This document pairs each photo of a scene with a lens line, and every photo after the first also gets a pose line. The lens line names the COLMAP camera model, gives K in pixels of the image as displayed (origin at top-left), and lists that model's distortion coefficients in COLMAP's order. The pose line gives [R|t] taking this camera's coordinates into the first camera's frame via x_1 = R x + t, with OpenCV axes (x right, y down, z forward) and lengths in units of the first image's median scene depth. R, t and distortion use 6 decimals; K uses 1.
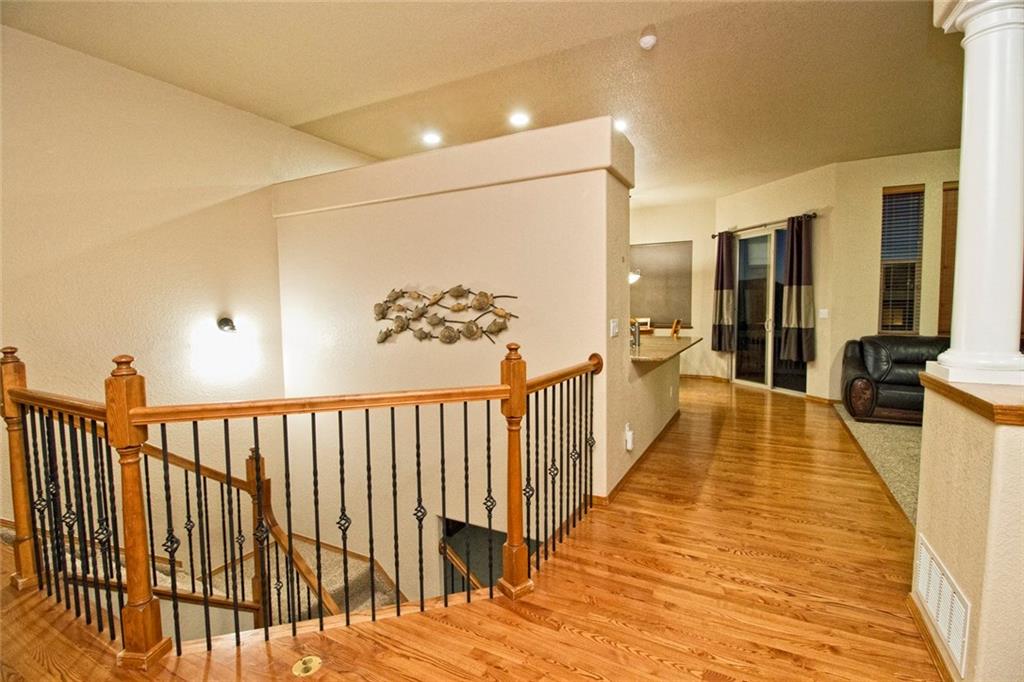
lens RADIAL K [[478.3, 0, 512.0], [0, 478.3, 341.0], [0, 0, 1]] dist [-0.004040, -0.001008]
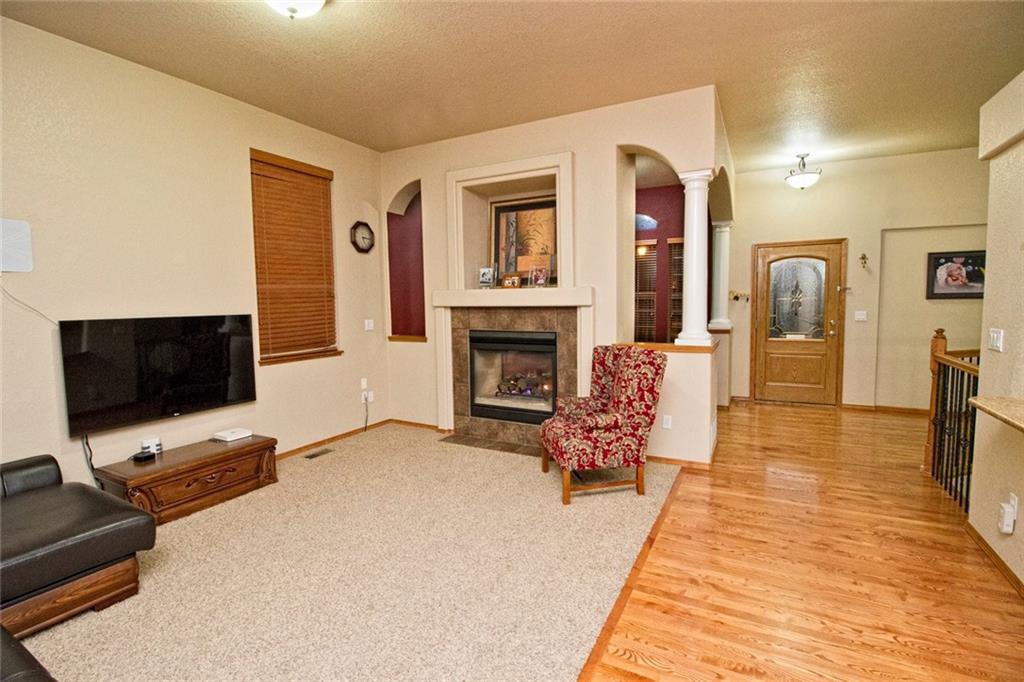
lens RADIAL K [[478.3, 0, 512.0], [0, 478.3, 341.0], [0, 0, 1]] dist [-0.004040, -0.001008]
pose [[-0.999760, 0.020935, 0.006508, 0.526603], [0.021696, 0.987452, 0.156423, -0.087759], [-0.003152, 0.156527, -0.987669, 0.917728]]
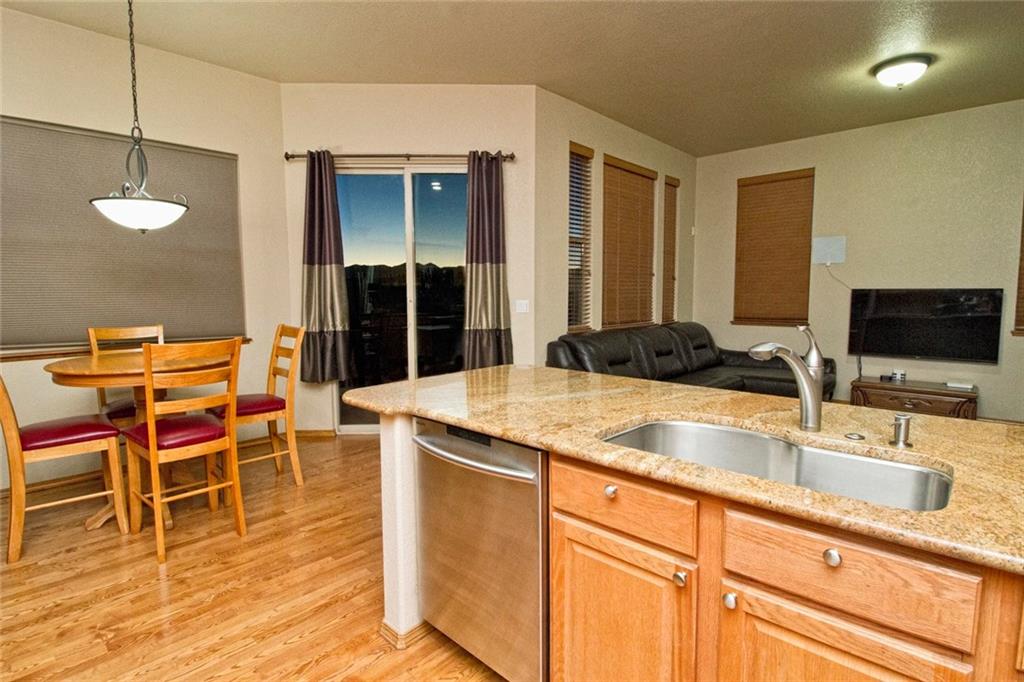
lens RADIAL K [[510.3, 0, 512.7], [0, 510.3, 326.0], [0, 0, 1]] dist [0.003216, -0.015825]
pose [[0.251796, -0.064927, 0.965600, -0.058471], [0.071885, 0.996246, 0.048243, -0.064582], [-0.965107, 0.057265, 0.255518, 0.810600]]
